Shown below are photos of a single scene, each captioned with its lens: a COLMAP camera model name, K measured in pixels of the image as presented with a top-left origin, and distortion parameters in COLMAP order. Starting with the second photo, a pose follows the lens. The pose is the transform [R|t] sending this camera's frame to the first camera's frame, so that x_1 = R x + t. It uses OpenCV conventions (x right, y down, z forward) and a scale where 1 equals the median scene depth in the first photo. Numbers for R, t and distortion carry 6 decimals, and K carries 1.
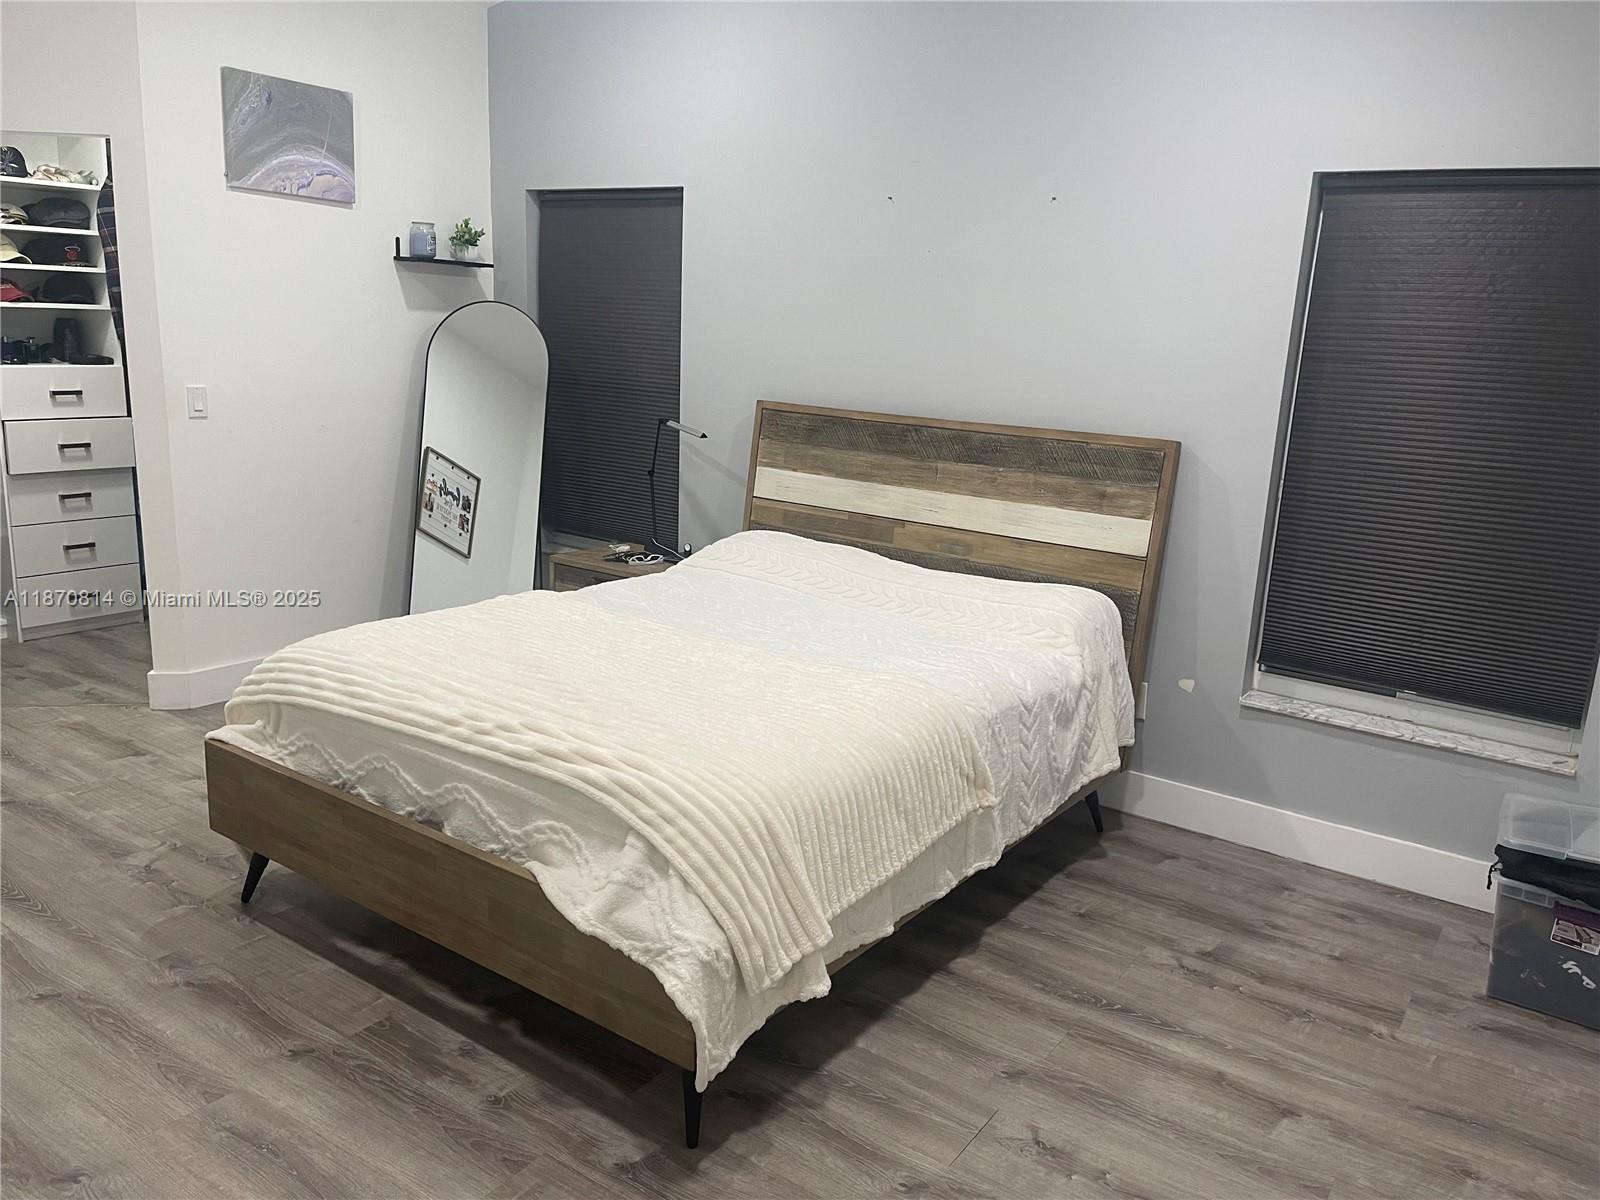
lens RADIAL K [[1183.3, 0, 802.2], [0, 1183.3, 602.9], [0, 0, 1]] dist [0.057785, -0.069745]
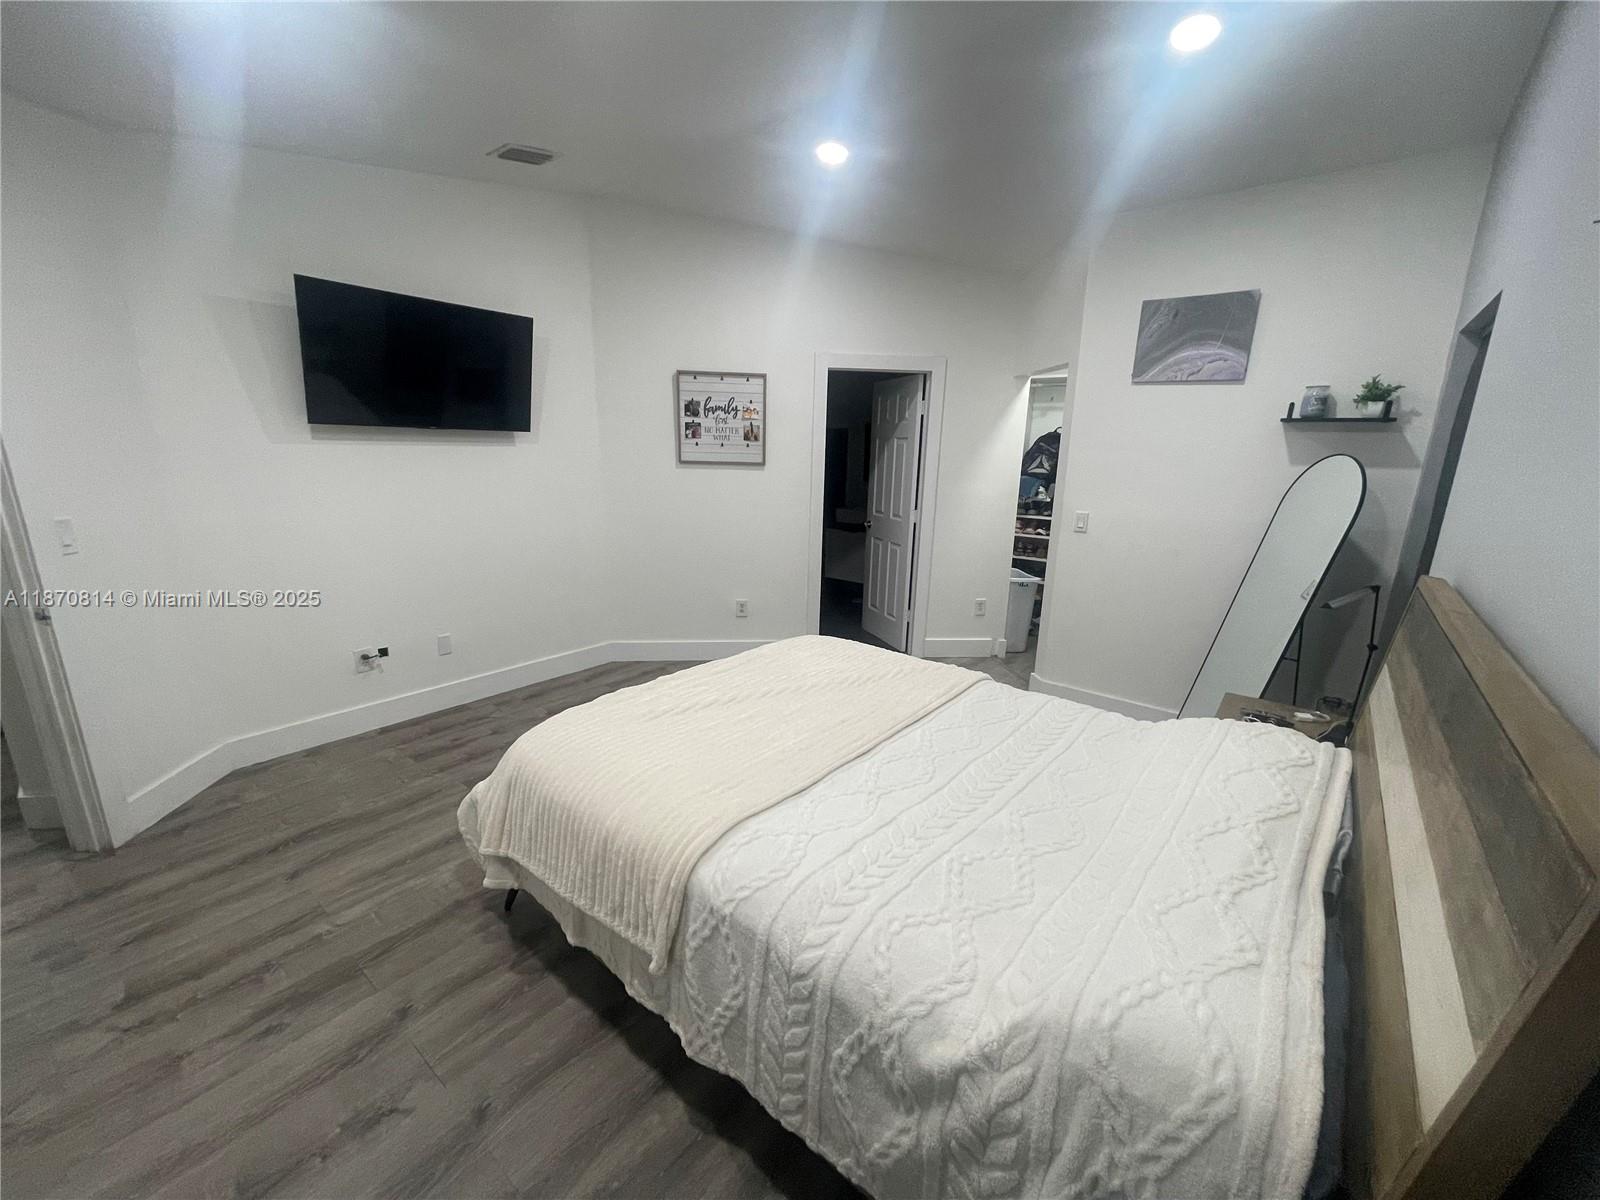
lens RADIAL K [[645.6, 0, 802.1], [0, 645.6, 602.1], [0, 0, 1]] dist [-0.000924, 0.000287]
pose [[-0.057522, 0.187905, -0.980501, 0.374395], [-0.255877, 0.946547, 0.196409, -0.139107], [0.964996, 0.262186, -0.006367, 0.665740]]
